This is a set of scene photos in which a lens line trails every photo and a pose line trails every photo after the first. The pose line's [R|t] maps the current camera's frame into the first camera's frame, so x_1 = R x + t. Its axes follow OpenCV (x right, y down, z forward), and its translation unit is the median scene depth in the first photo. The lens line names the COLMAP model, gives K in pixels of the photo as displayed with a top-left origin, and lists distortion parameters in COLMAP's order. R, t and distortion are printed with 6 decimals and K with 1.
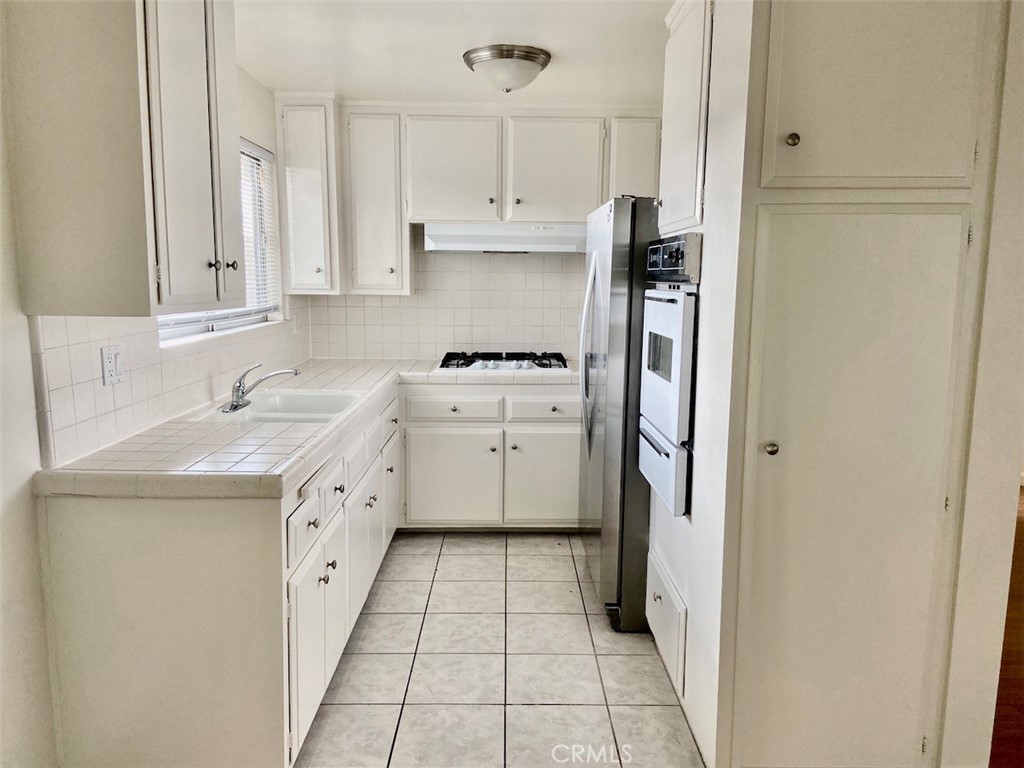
lens RADIAL K [[780.2, 0, 511.2], [0, 780.2, 392.1], [0, 0, 1]] dist [0.067133, -0.000894]
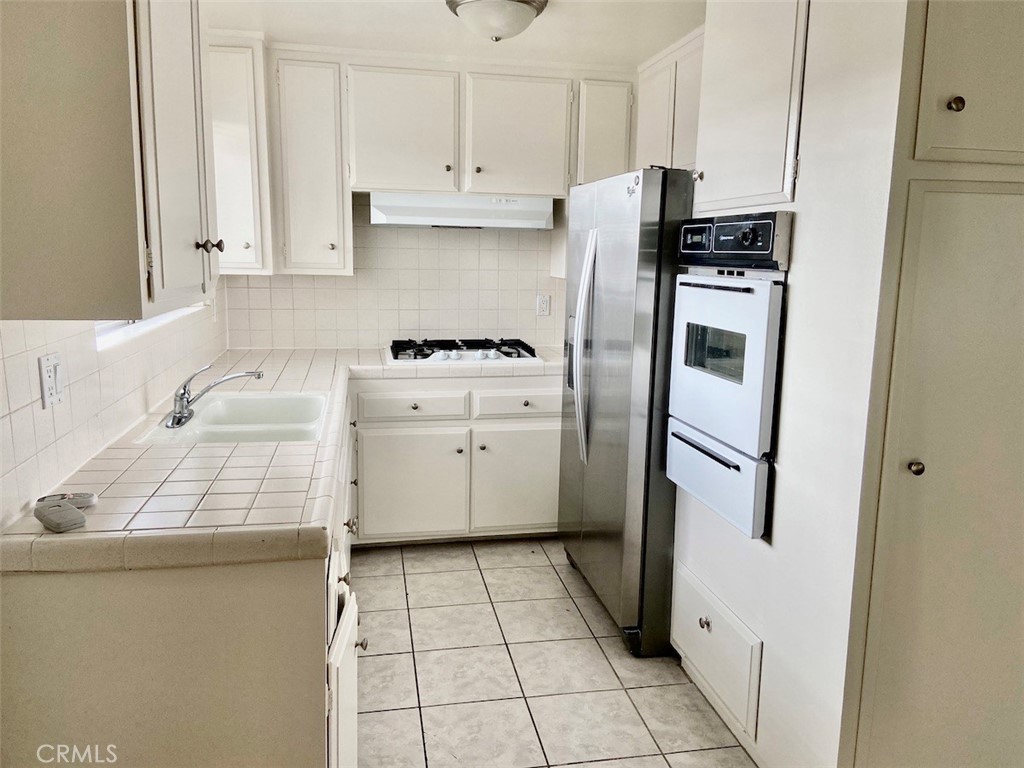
lens RADIAL K [[788.5, 0, 512.0], [0, 788.5, 384.0], [0, 0, 1]] dist [0.093330, -0.103945]
pose [[0.983599, -0.022673, 0.178937, -0.154438], [0.018553, 0.999524, 0.024669, -0.029399], [-0.179411, -0.020944, 0.983551, 0.136292]]
